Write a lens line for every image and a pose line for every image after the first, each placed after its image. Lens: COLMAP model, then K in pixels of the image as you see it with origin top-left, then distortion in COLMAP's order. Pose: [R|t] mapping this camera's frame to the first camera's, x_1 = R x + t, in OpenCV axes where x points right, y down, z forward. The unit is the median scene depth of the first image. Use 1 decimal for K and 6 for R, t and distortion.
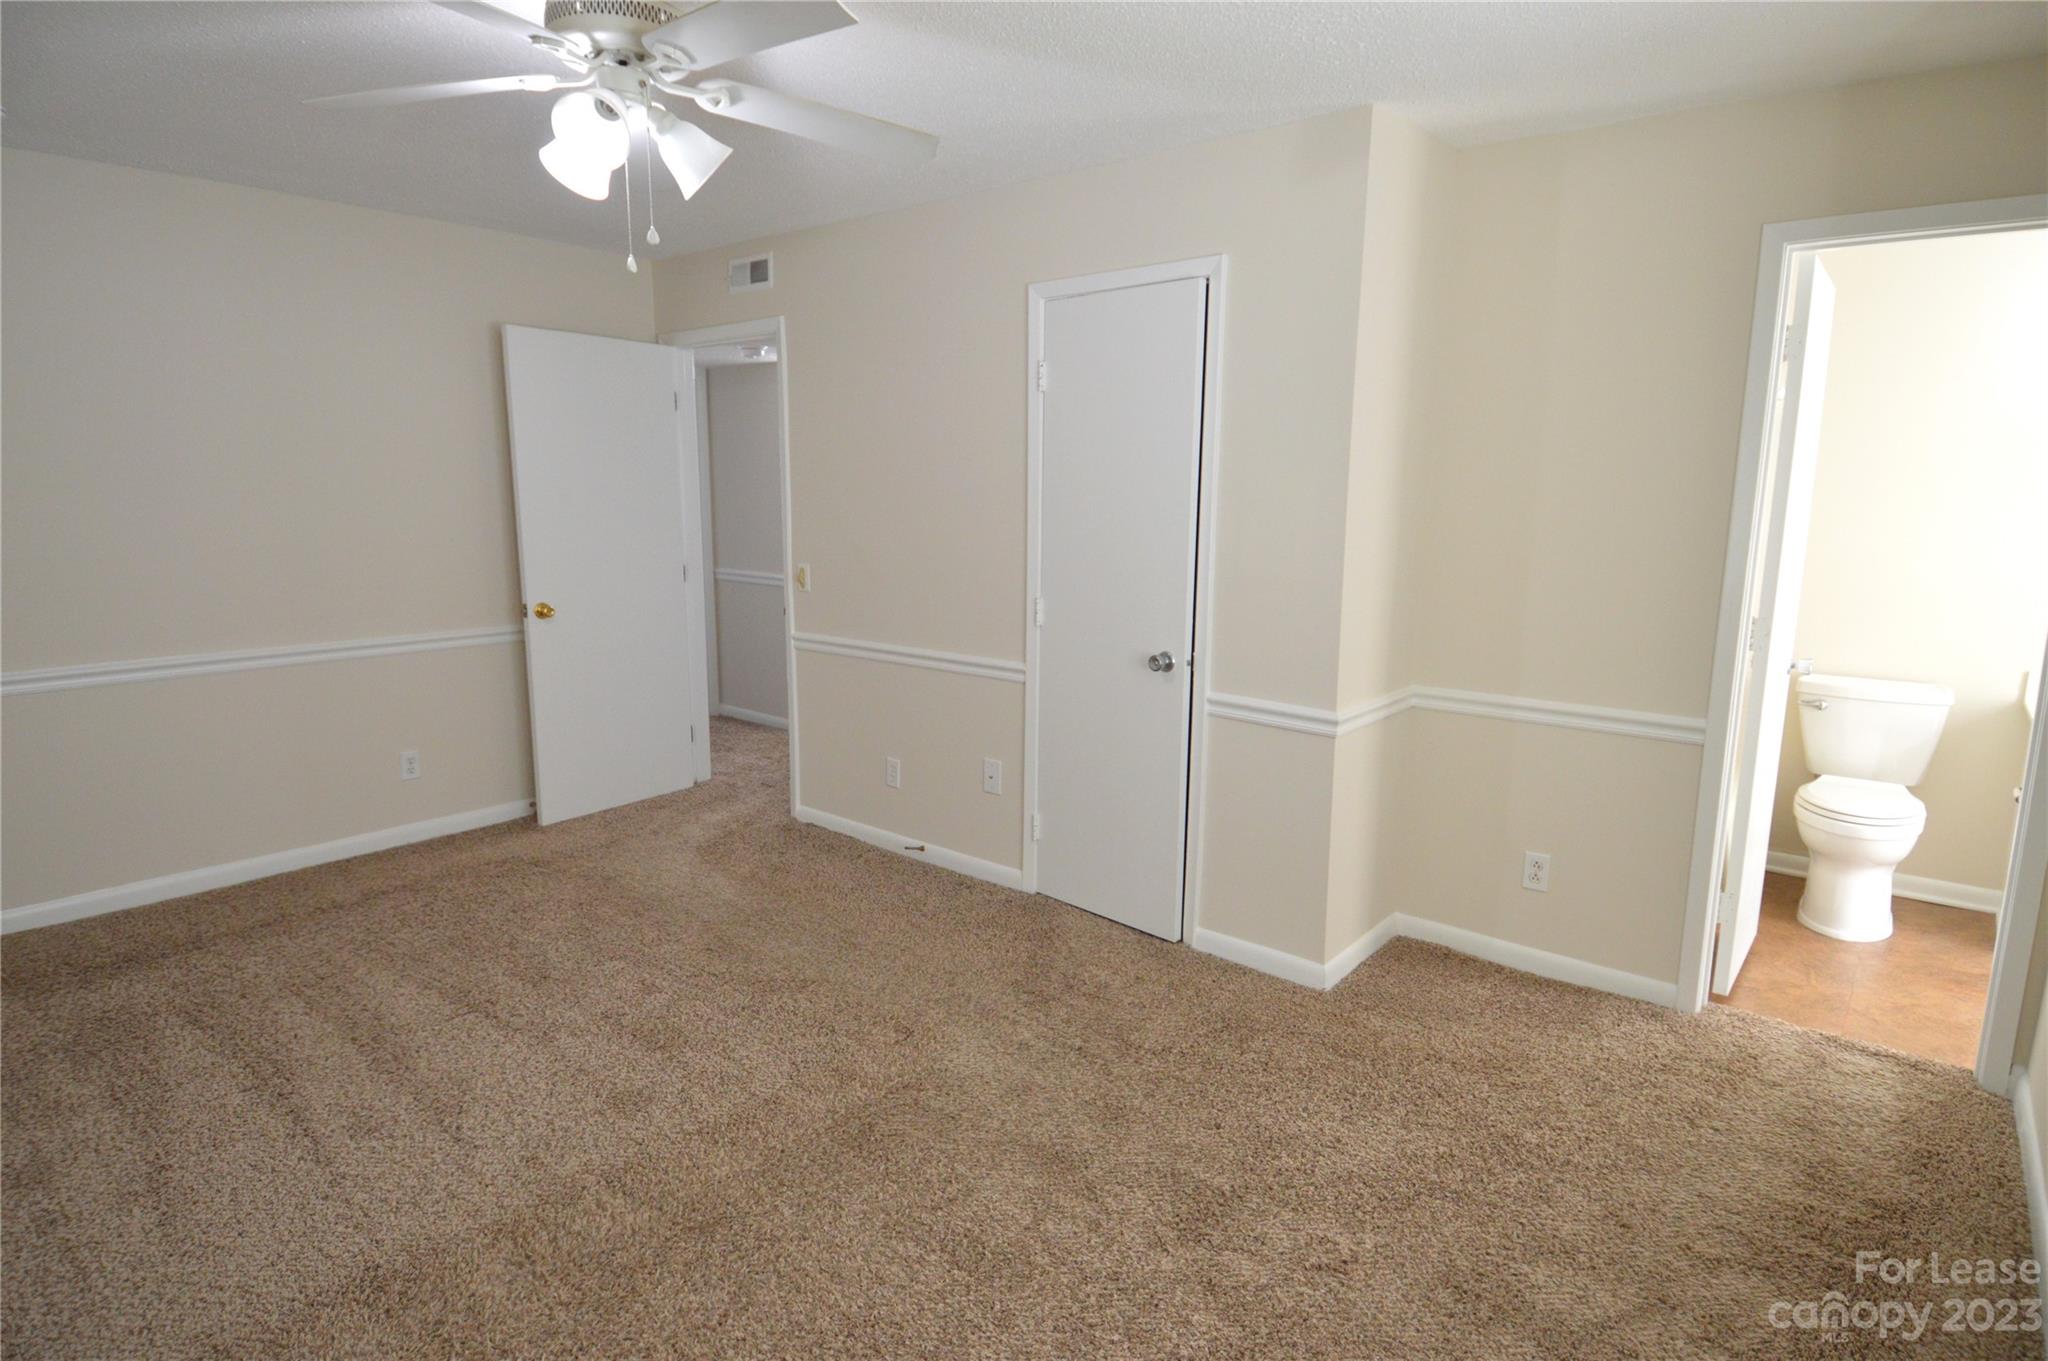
lens RADIAL K [[1089.2, 0, 1000.7], [0, 1089.2, 672.5], [0, 0, 1]] dist [0.025373, -0.000111]
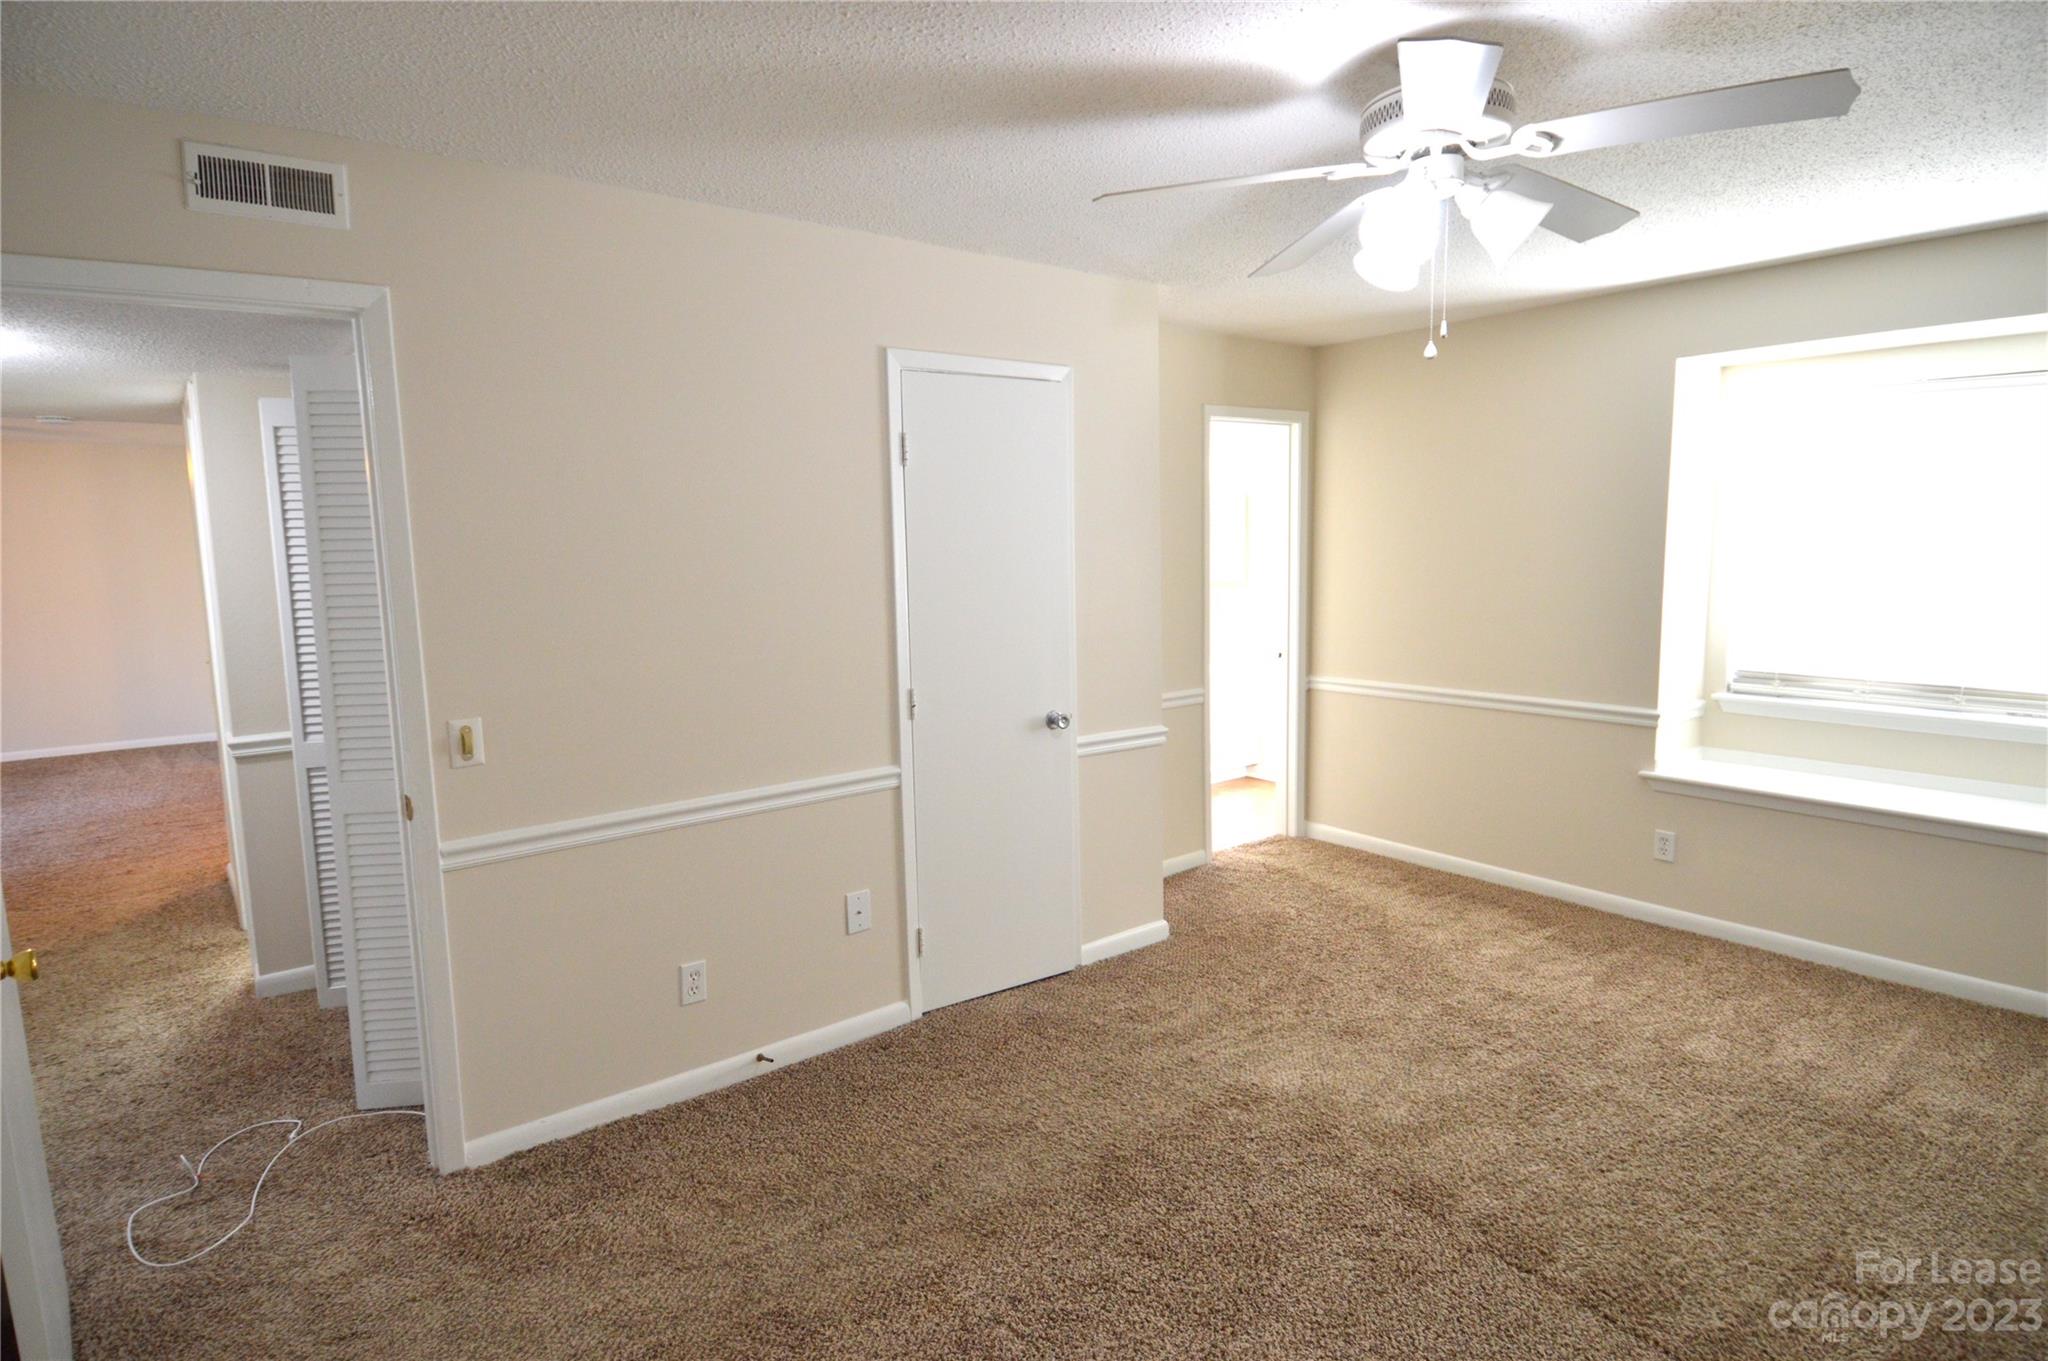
lens RADIAL K [[1107.0, 0, 1025.6], [0, 1107.0, 673.2], [0, 0, 1]] dist [0.035689, -0.048603]
pose [[0.198999, -0.131739, 0.971105, -0.828639], [0.188255, 0.977607, 0.094044, -0.148170], [-0.961748, 0.164101, 0.219344, 0.693360]]
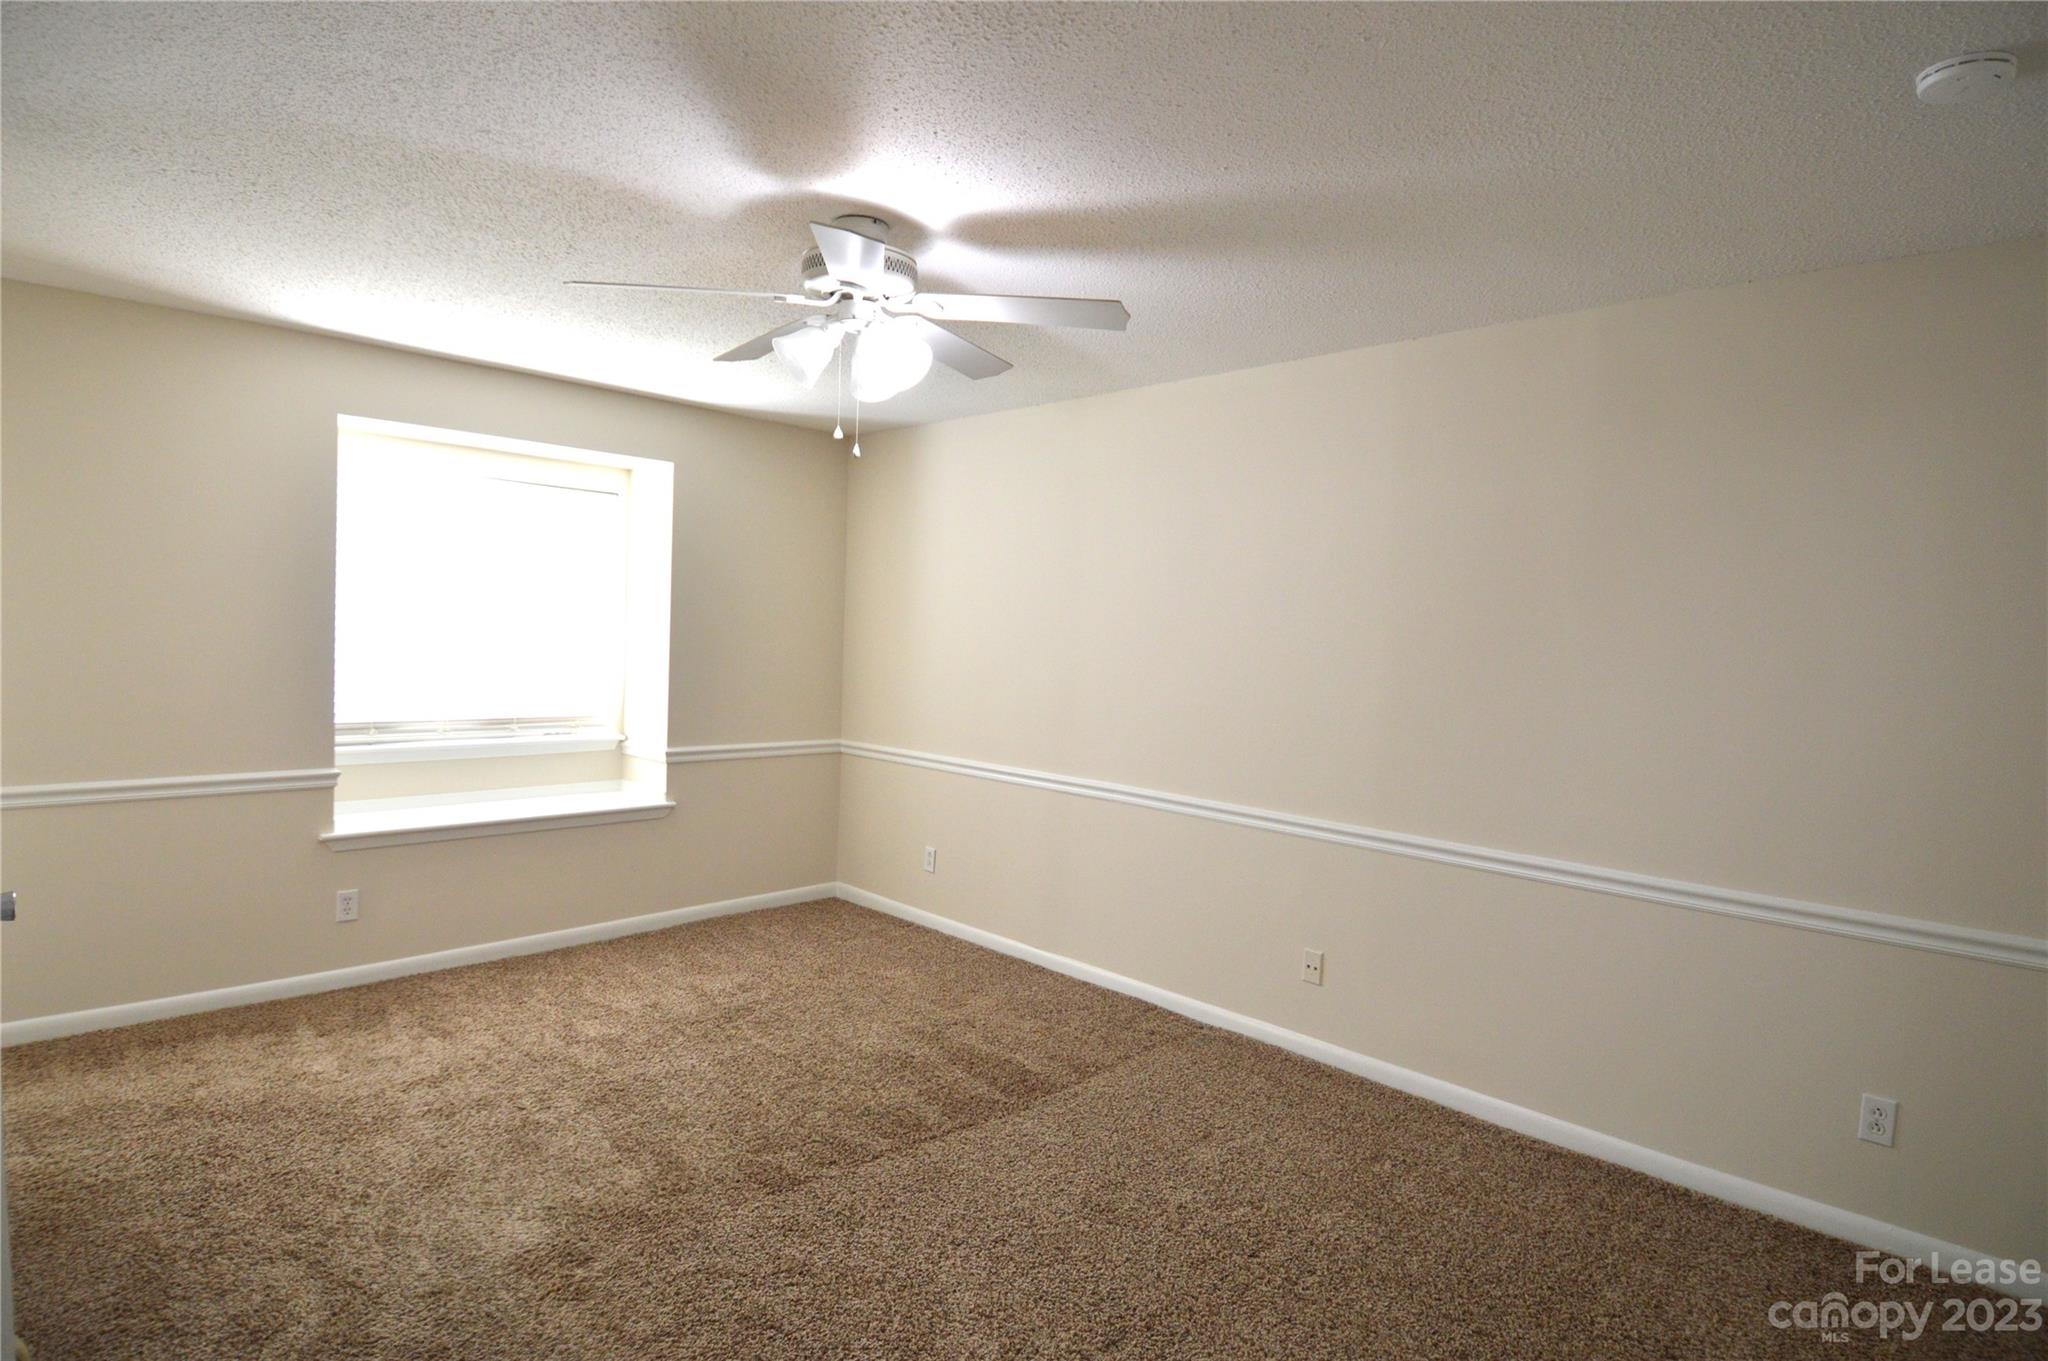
lens RADIAL K [[1107.0, 0, 1025.6], [0, 1107.0, 673.2], [0, 0, 1]] dist [0.035689, -0.048603]
pose [[-0.997564, -0.056438, 0.040986, -0.343131], [-0.046307, 0.975307, 0.215943, -0.243388], [-0.052162, 0.213519, -0.975545, 1.331127]]
